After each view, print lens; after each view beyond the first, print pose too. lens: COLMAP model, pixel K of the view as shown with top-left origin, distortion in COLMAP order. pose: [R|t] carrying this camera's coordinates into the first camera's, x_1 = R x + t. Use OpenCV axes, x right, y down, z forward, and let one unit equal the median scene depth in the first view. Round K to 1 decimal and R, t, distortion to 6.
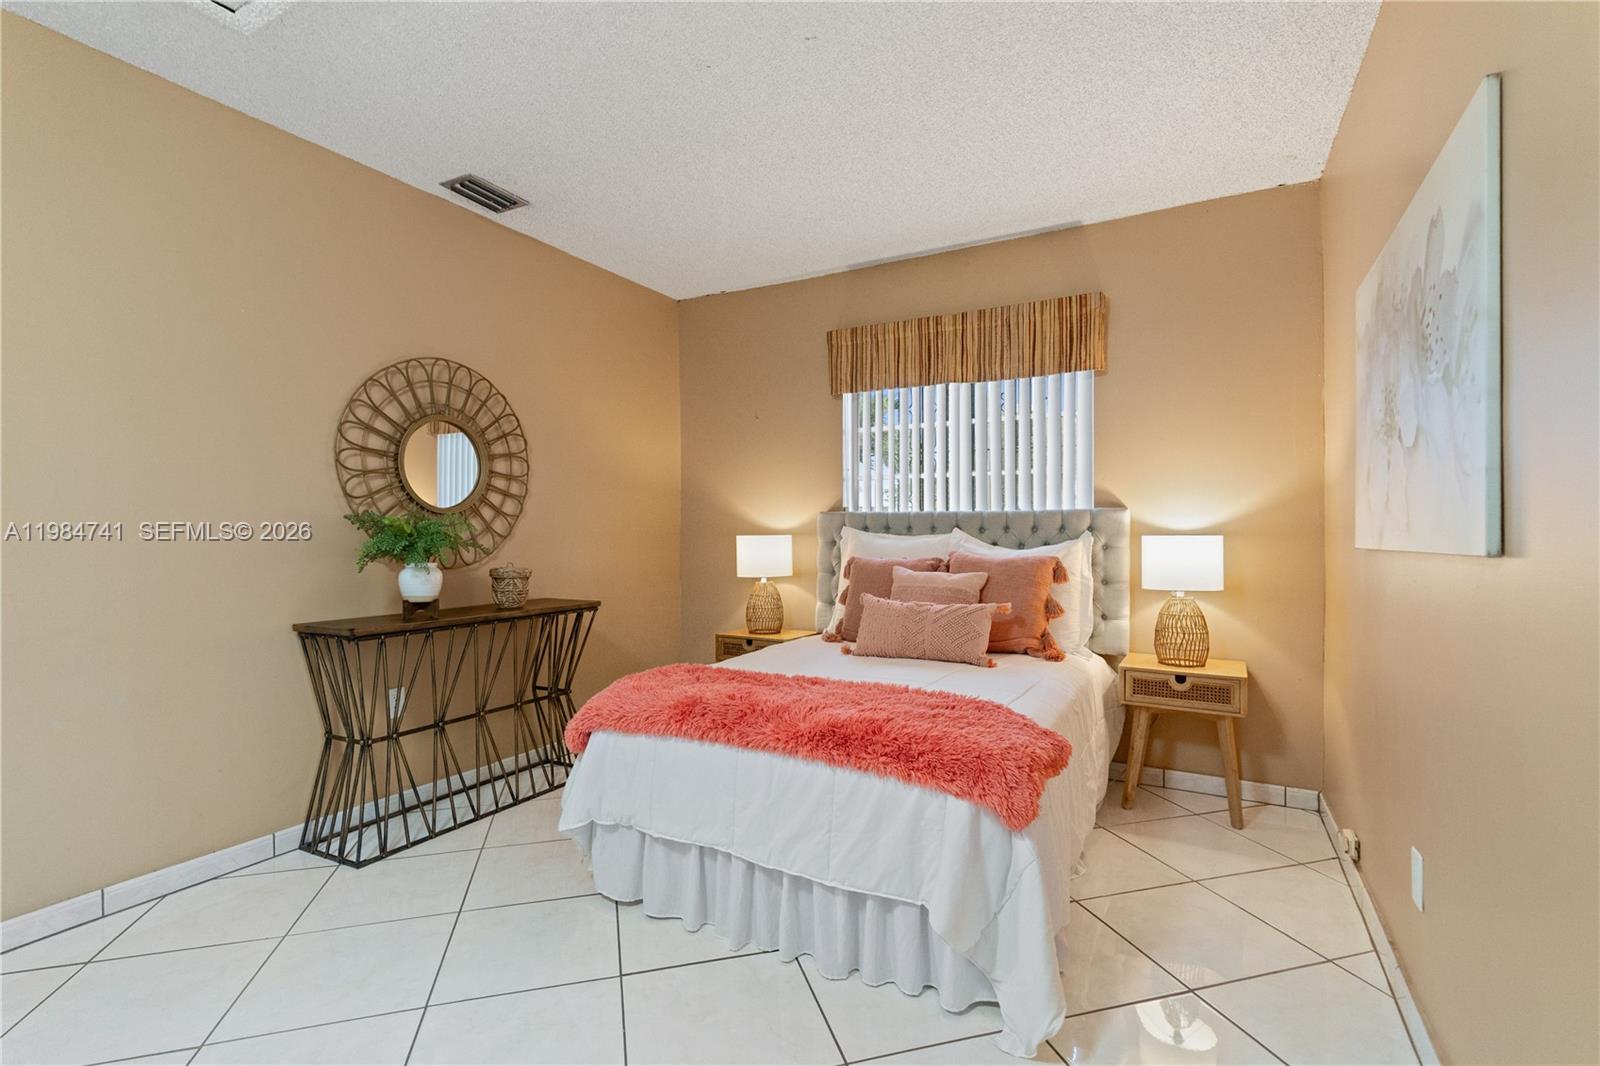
lens RADIAL K [[719.6, 0, 808.3], [0, 719.6, 535.4], [0, 0, 1]] dist [-0.001488, -0.000082]
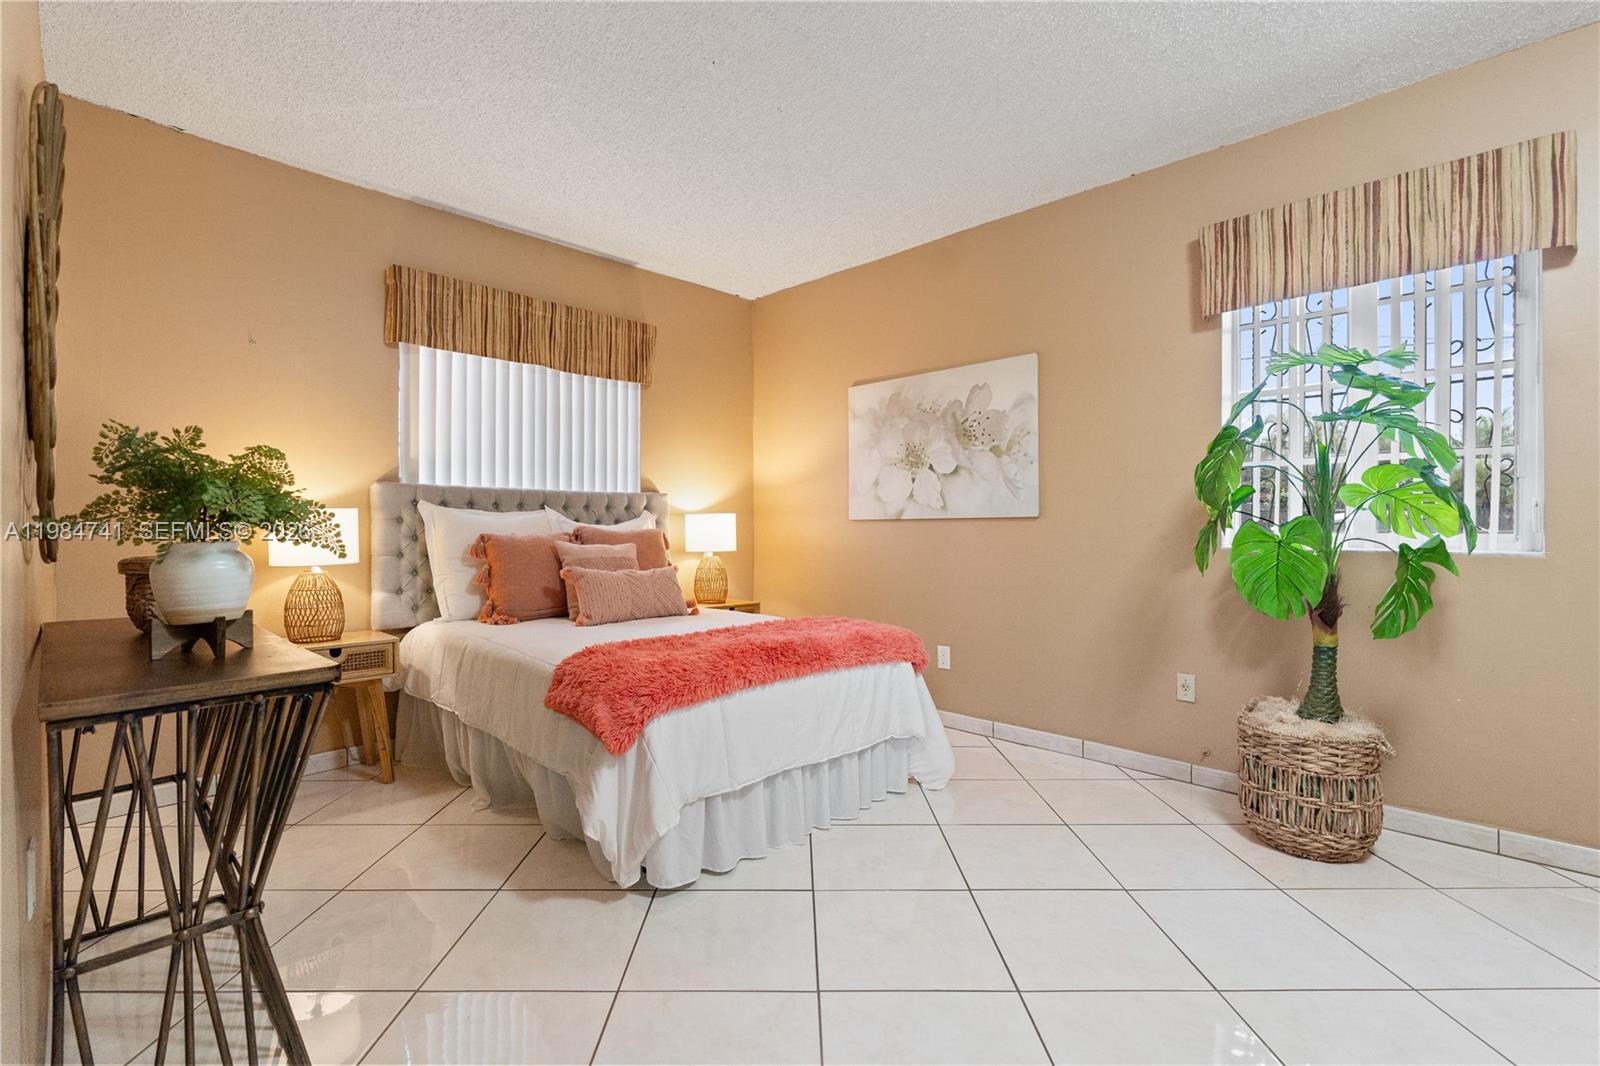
lens RADIAL K [[749.9, 0, 791.9], [0, 749.9, 527.6], [0, 0, 1]] dist [-0.001812, -0.000069]
pose [[0.262551, -0.017191, 0.964765, -0.780897], [-0.015906, 0.999628, 0.022141, -0.008202], [-0.964787, -0.021159, 0.262180, 0.370953]]
